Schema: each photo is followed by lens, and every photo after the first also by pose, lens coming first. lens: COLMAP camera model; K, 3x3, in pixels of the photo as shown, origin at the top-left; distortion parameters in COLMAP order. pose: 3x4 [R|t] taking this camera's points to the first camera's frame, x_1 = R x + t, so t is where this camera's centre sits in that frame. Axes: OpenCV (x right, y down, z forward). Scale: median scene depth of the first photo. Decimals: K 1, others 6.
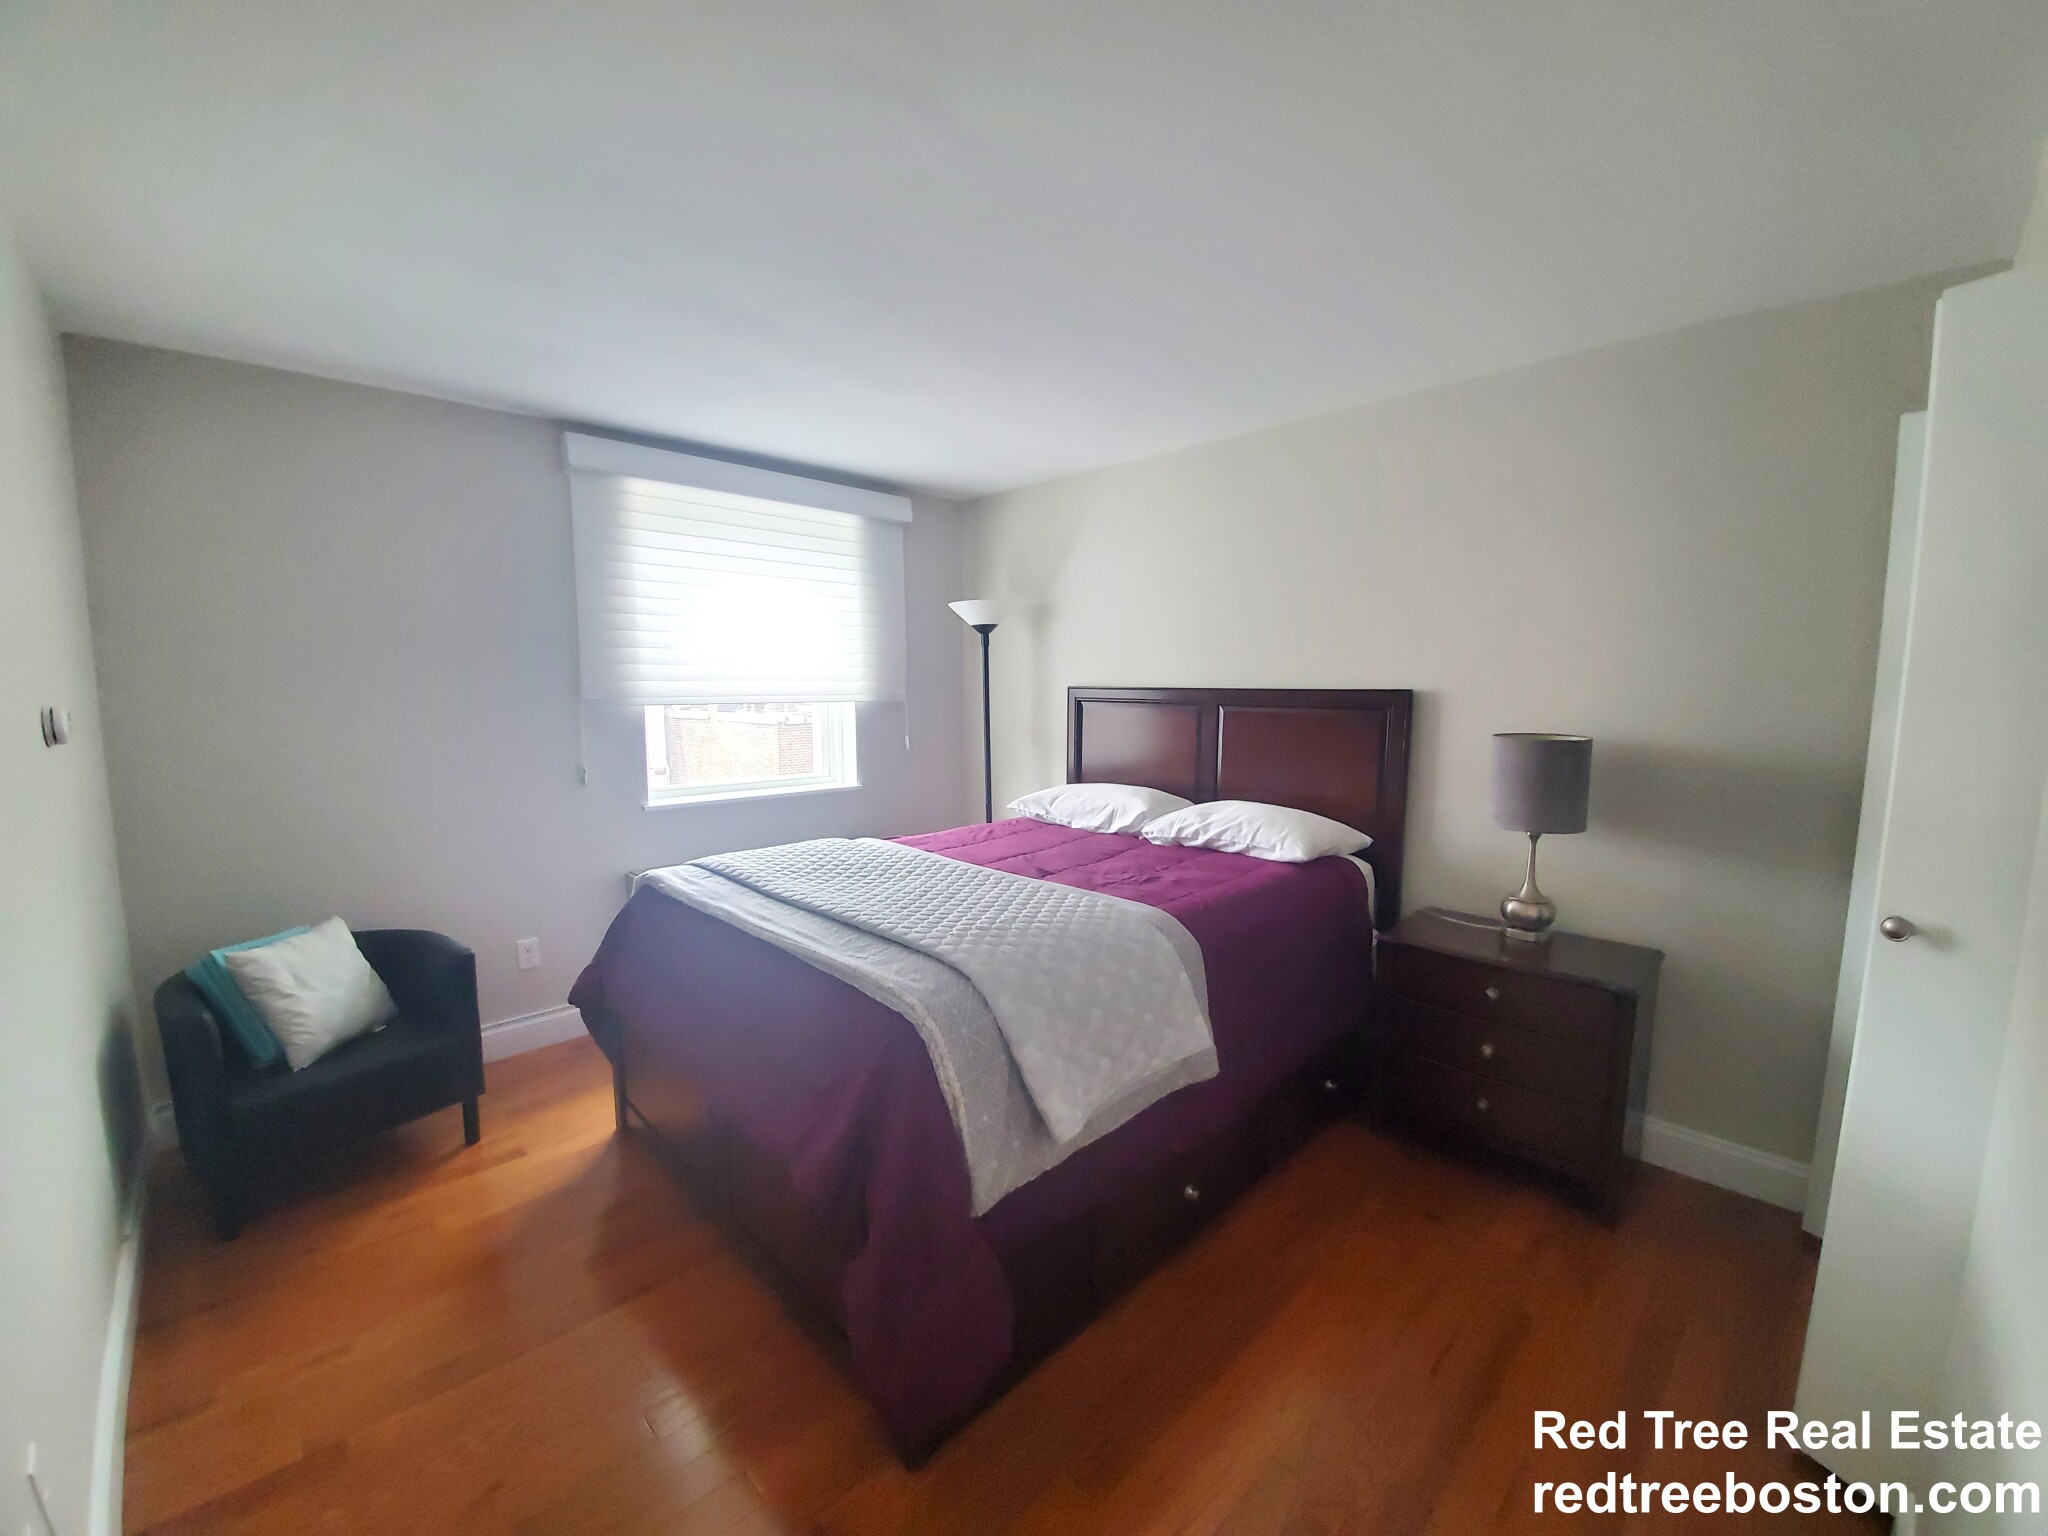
lens RADIAL K [[815.0, 0, 1033.9], [0, 815.0, 777.8], [0, 0, 1]] dist [-0.008948, -0.000209]
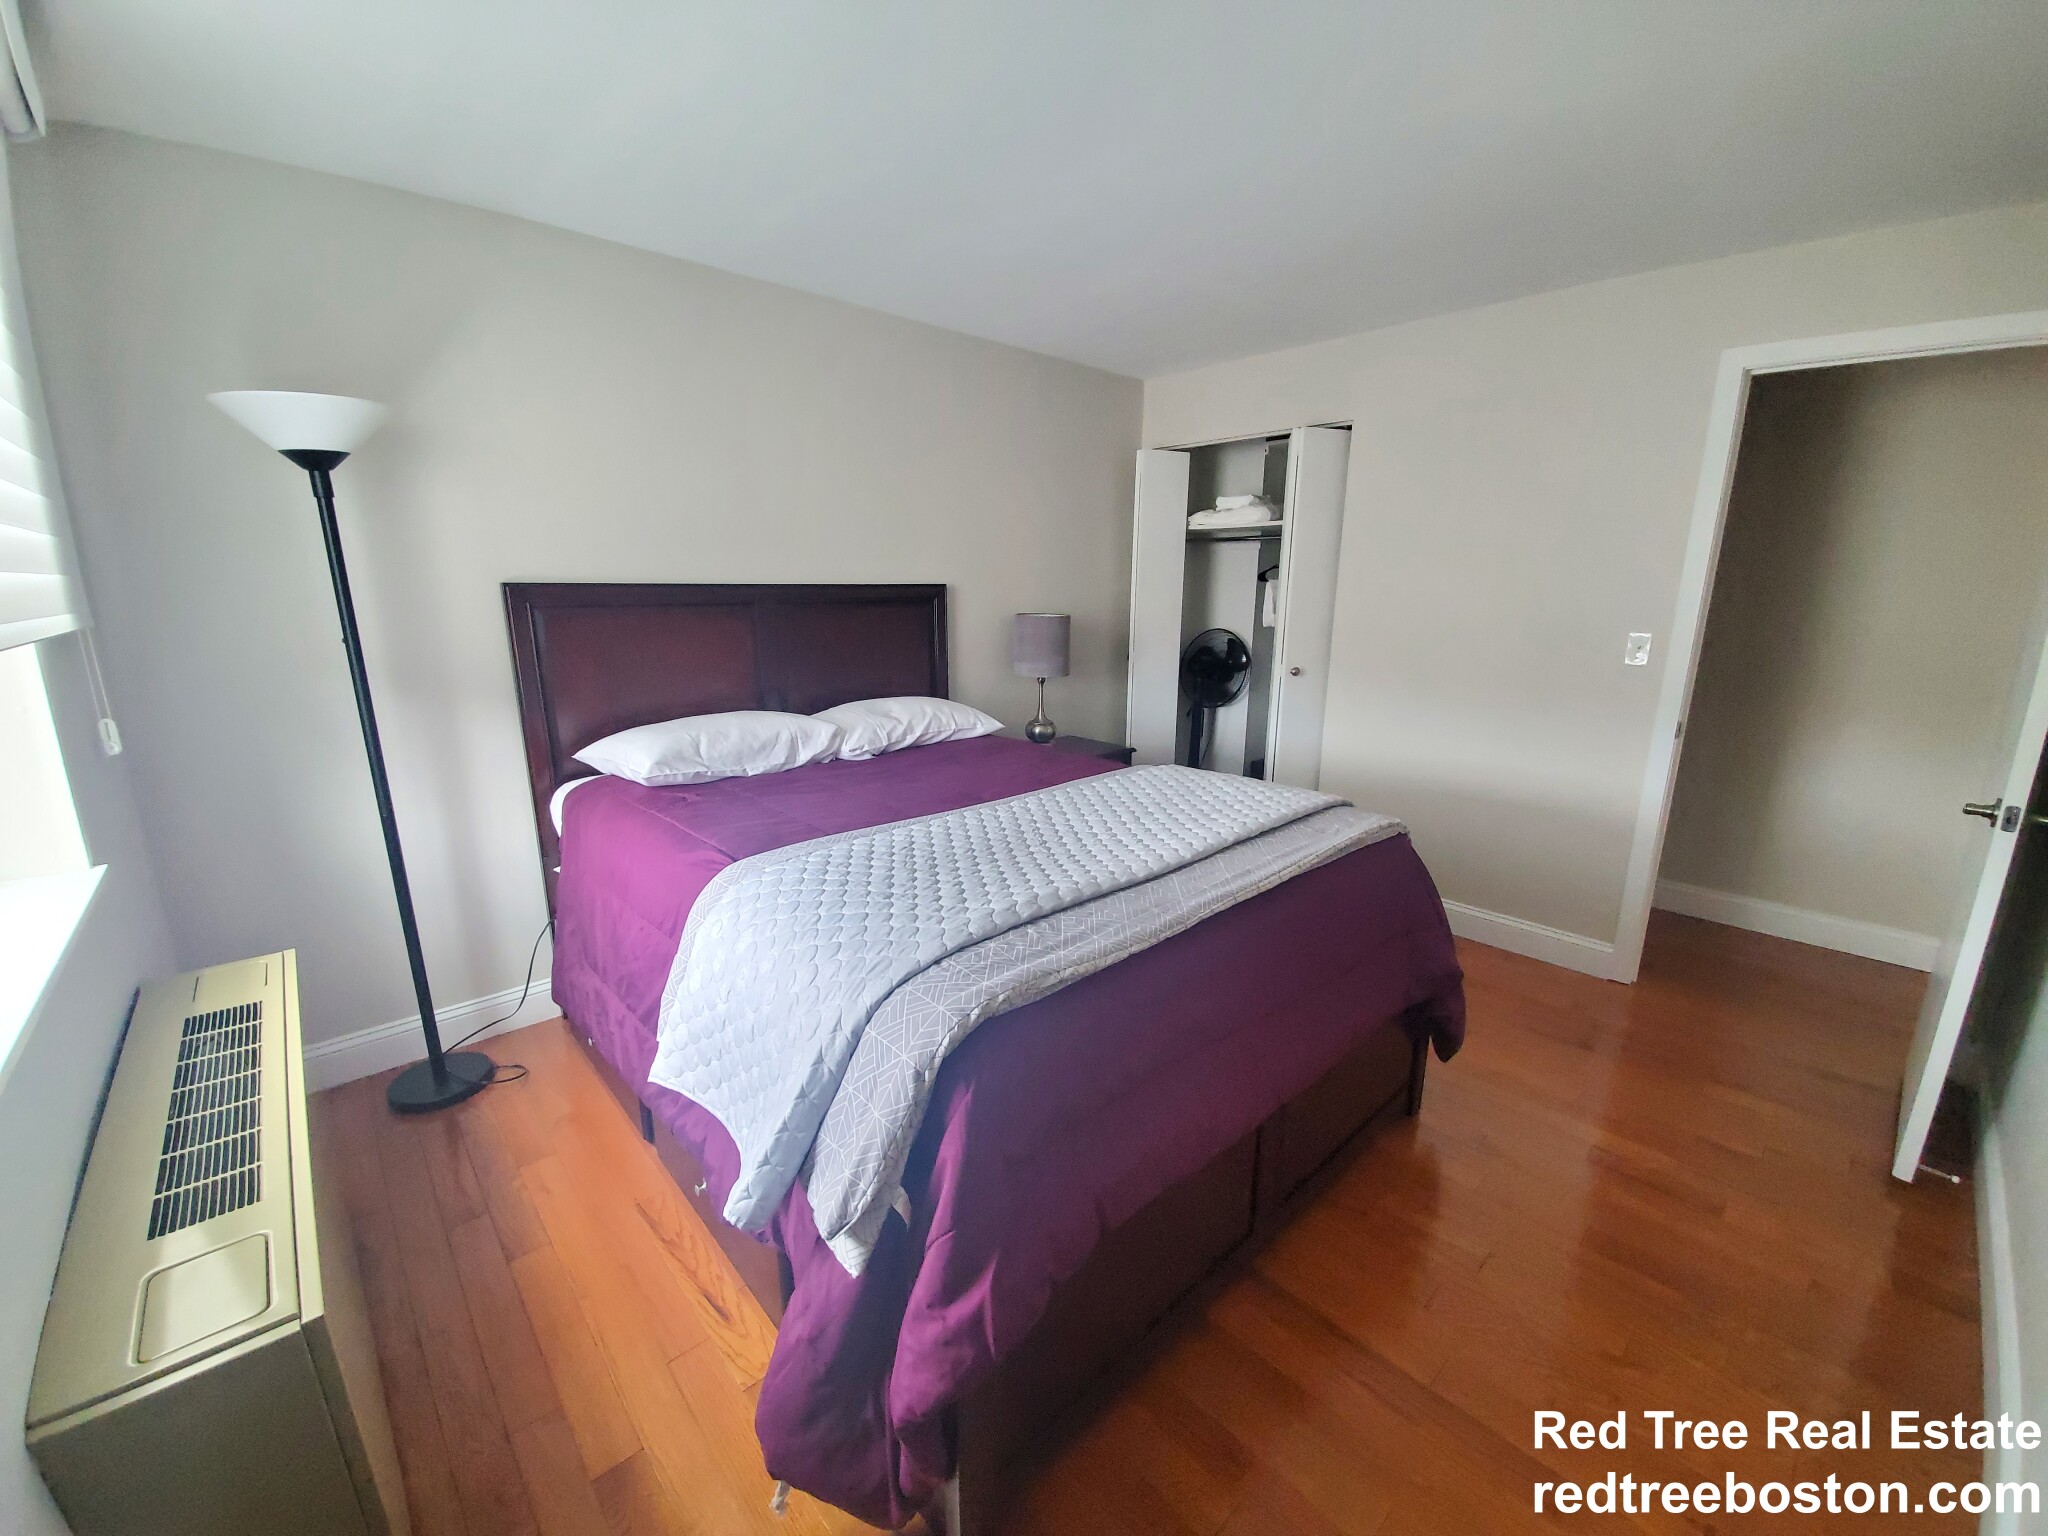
lens RADIAL K [[815.0, 0, 1033.9], [0, 815.0, 777.8], [0, 0, 1]] dist [-0.008948, -0.000209]
pose [[0.005540, -0.234758, 0.972038, -0.773287], [0.112954, 0.965979, 0.232651, -0.093063], [-0.993585, 0.108507, 0.031869, 0.824128]]
